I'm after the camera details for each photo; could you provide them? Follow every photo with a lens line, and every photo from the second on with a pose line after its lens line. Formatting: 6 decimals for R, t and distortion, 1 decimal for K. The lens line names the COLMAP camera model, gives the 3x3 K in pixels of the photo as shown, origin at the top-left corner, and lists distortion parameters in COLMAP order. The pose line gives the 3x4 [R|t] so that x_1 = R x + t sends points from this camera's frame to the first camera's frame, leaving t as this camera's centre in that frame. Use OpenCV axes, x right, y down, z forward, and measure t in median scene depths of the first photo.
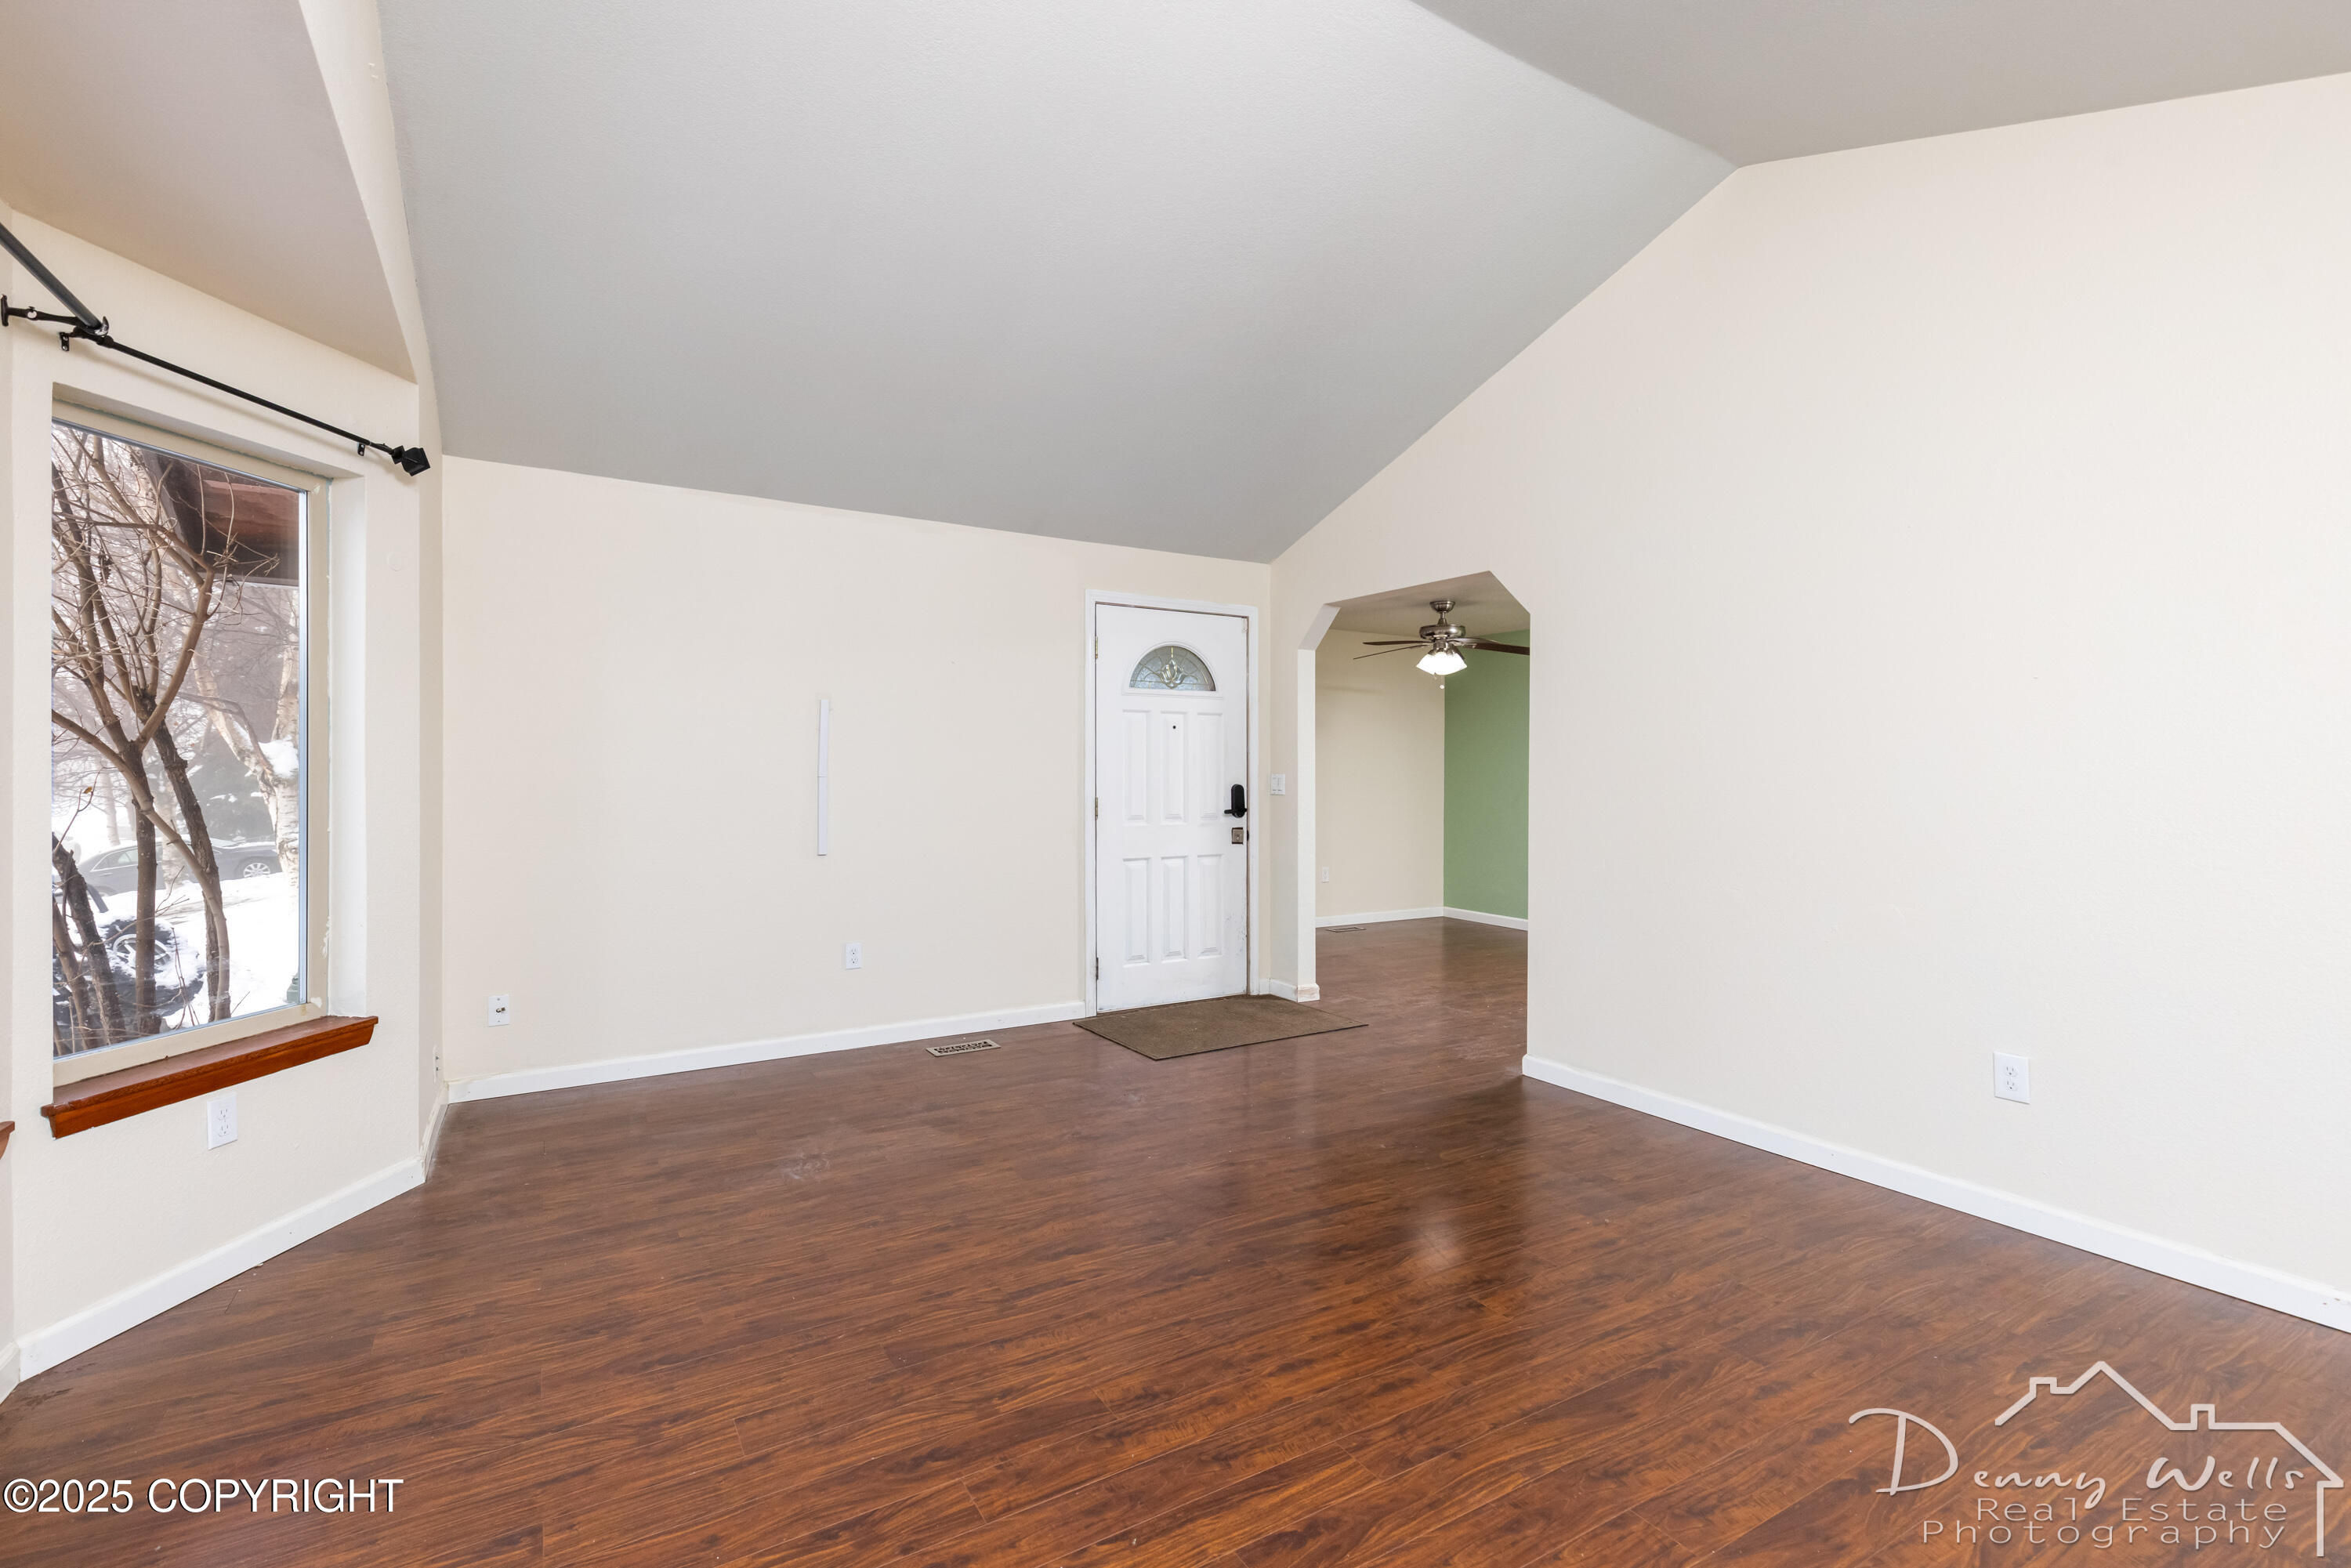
lens RADIAL K [[1047.7, 0, 1147.9], [0, 1047.7, 772.8], [0, 0, 1]] dist [0.004987, -0.000406]
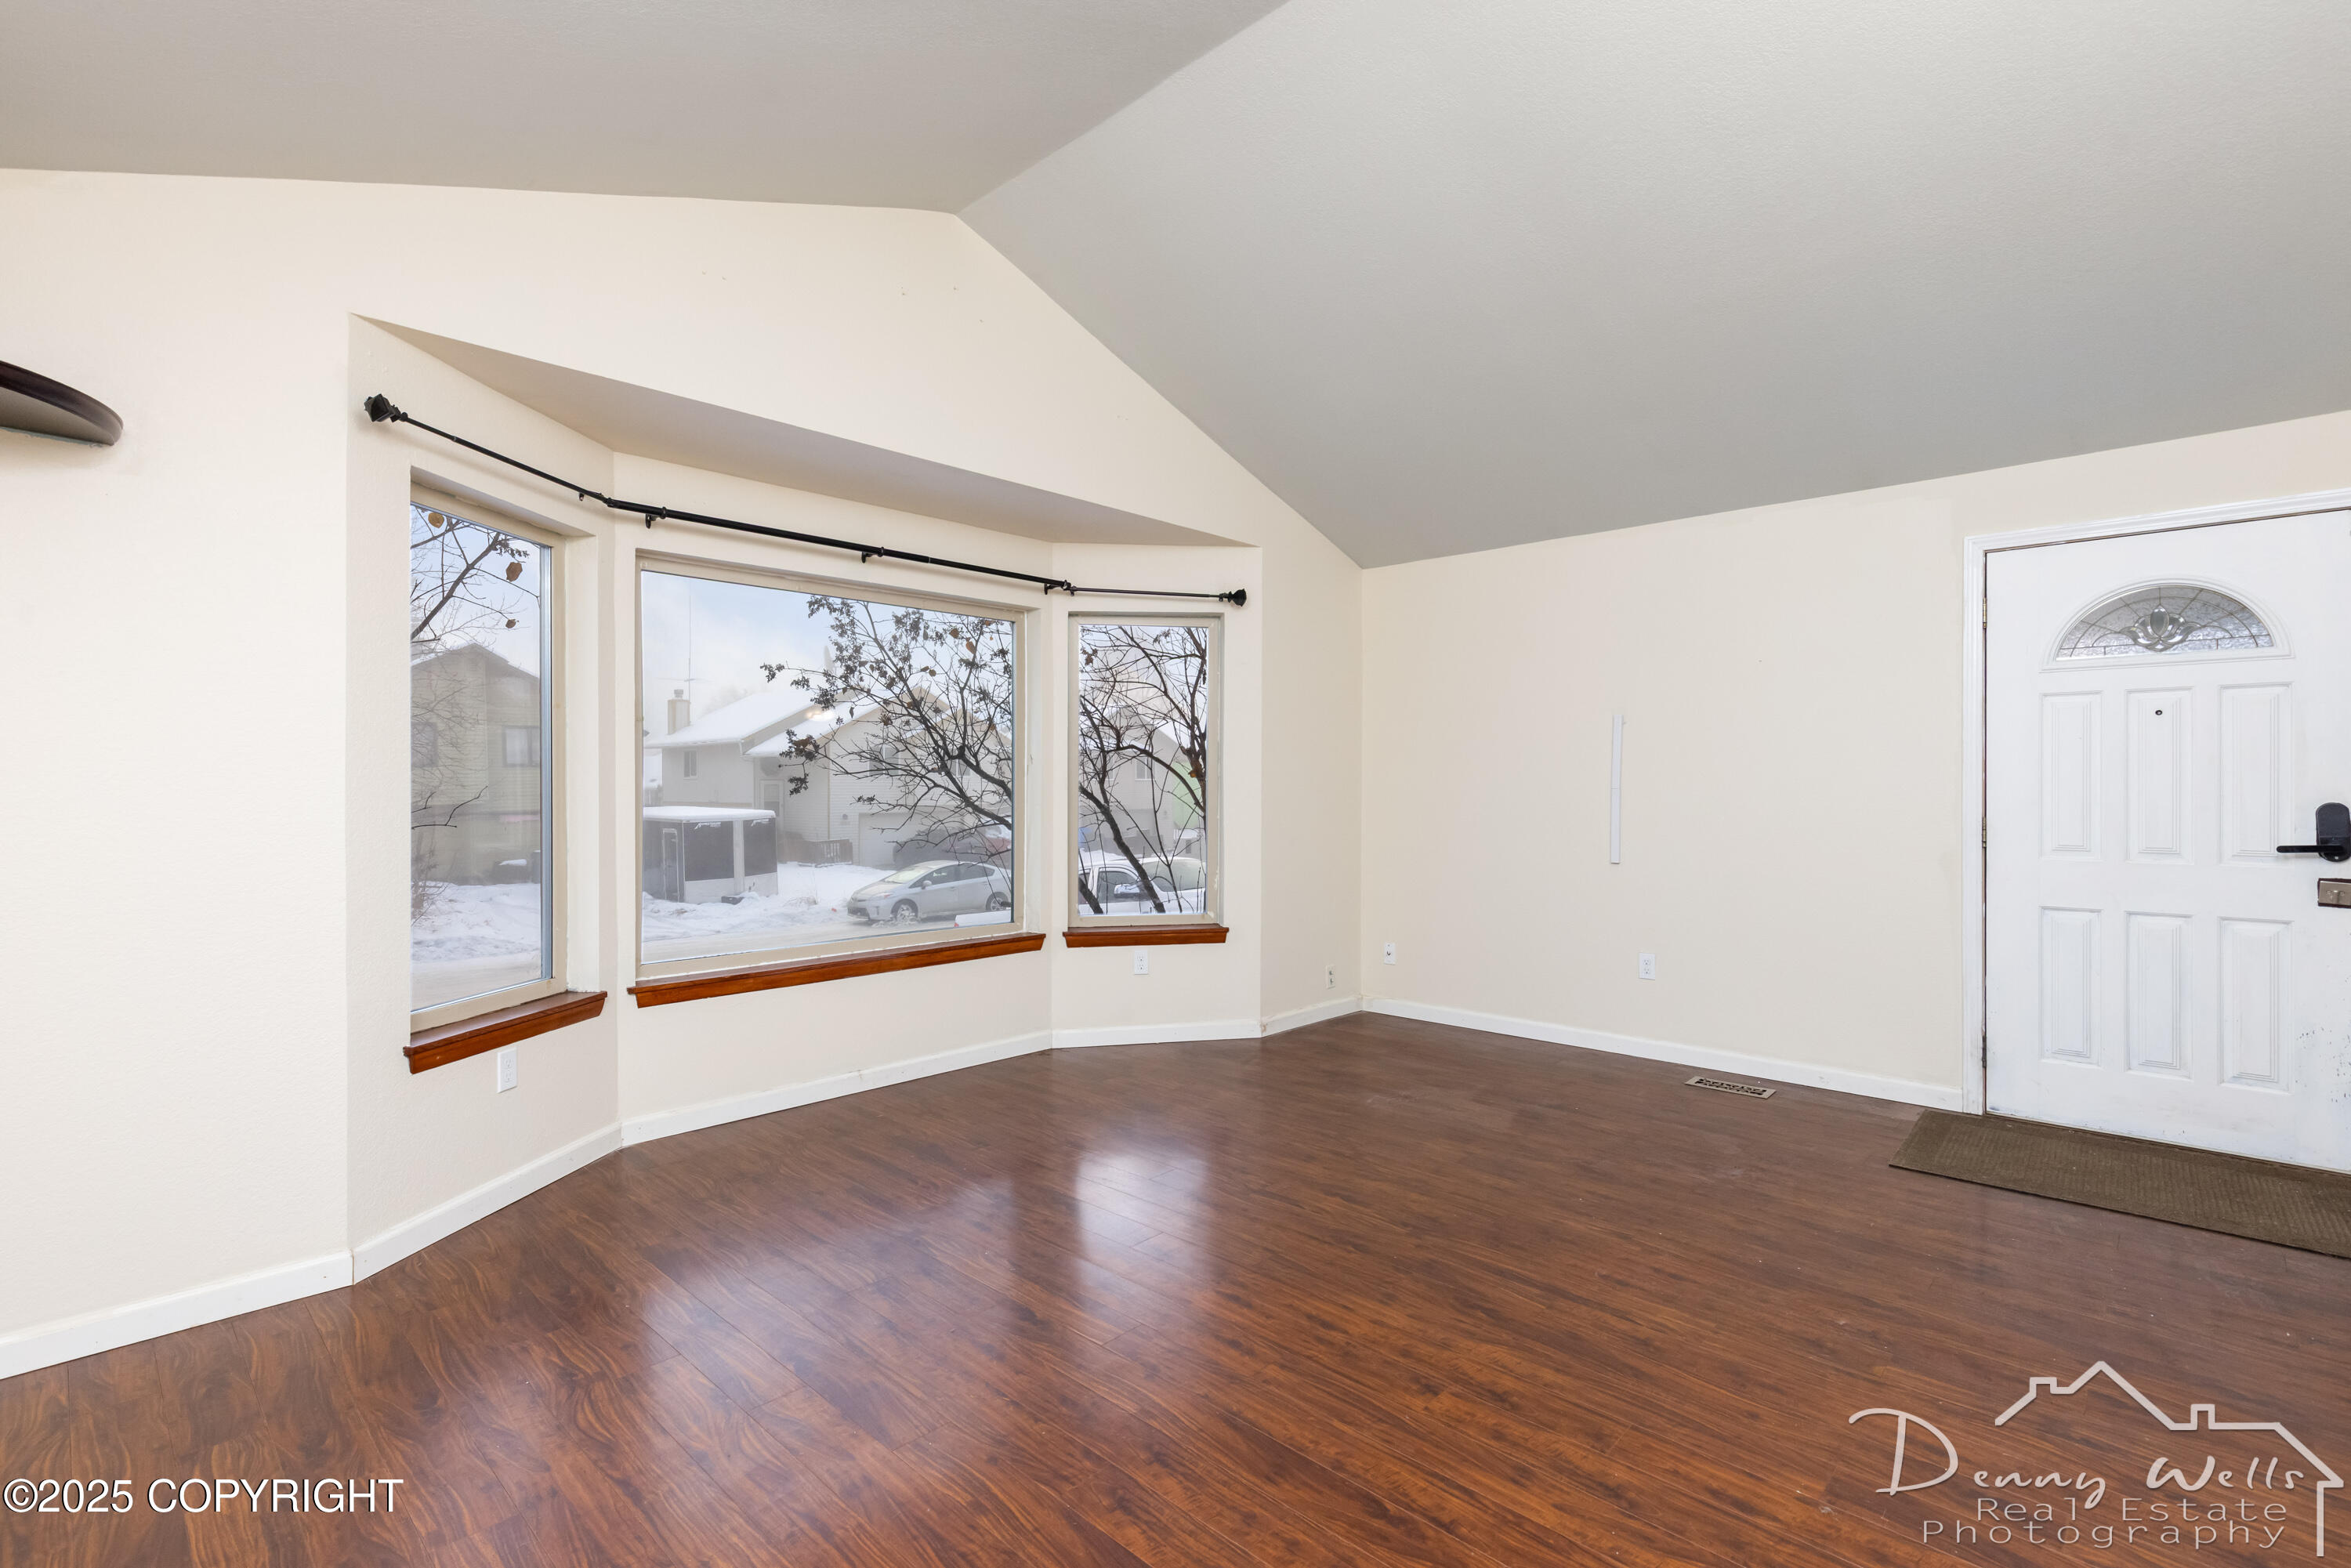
lens RADIAL K [[1058.4, 0, 1178.3], [0, 1058.4, 783.4], [0, 0, 1]] dist [0.000444, 0.000069]
pose [[0.283027, -0.003053, -0.959107, 0.931784], [-0.001867, 0.999991, -0.003734, 0.006827], [0.959110, 0.002847, 0.283018, 0.465757]]
